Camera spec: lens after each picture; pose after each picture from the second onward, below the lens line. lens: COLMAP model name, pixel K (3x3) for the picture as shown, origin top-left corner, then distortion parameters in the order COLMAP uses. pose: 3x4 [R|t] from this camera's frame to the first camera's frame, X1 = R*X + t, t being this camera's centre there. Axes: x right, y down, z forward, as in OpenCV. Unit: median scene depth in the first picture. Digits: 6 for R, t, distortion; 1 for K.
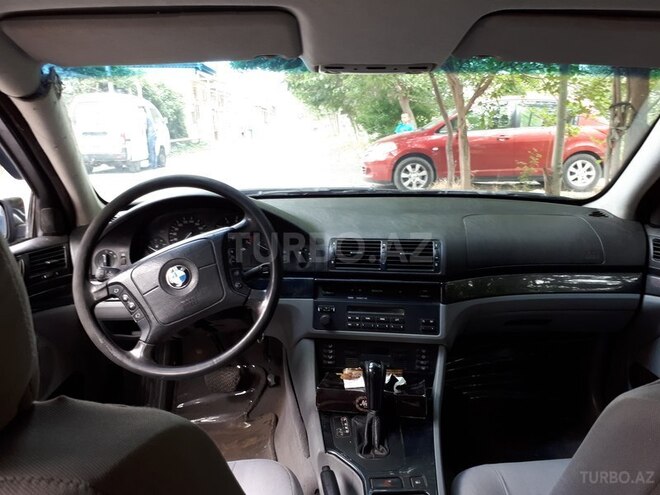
lens RADIAL K [[520.6, 0, 330.4], [0, 520.6, 247.8], [0, 0, 1]] dist [-0.002512, -0.002153]
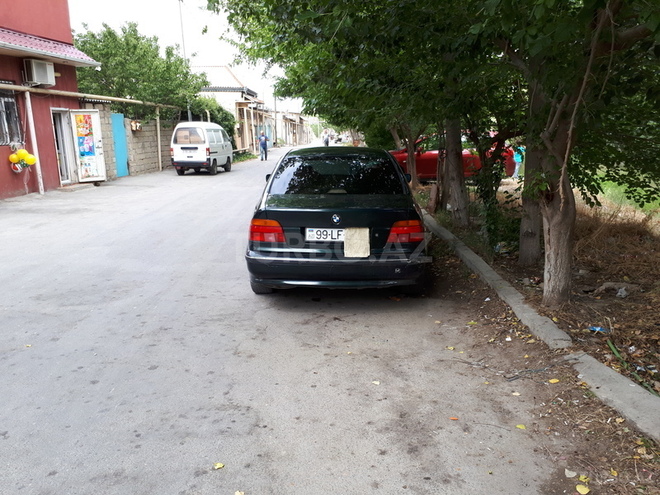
lens RADIAL K [[520.6, 0, 329.5], [0, 520.6, 247.5], [0, 0, 1]] dist [-0.002512, -0.002153]
pose [[0.998618, 0.018698, -0.049119, 0.030156], [-0.019563, 0.999661, -0.017199, 0.078517], [0.048781, 0.018137, 0.998645, -0.440057]]
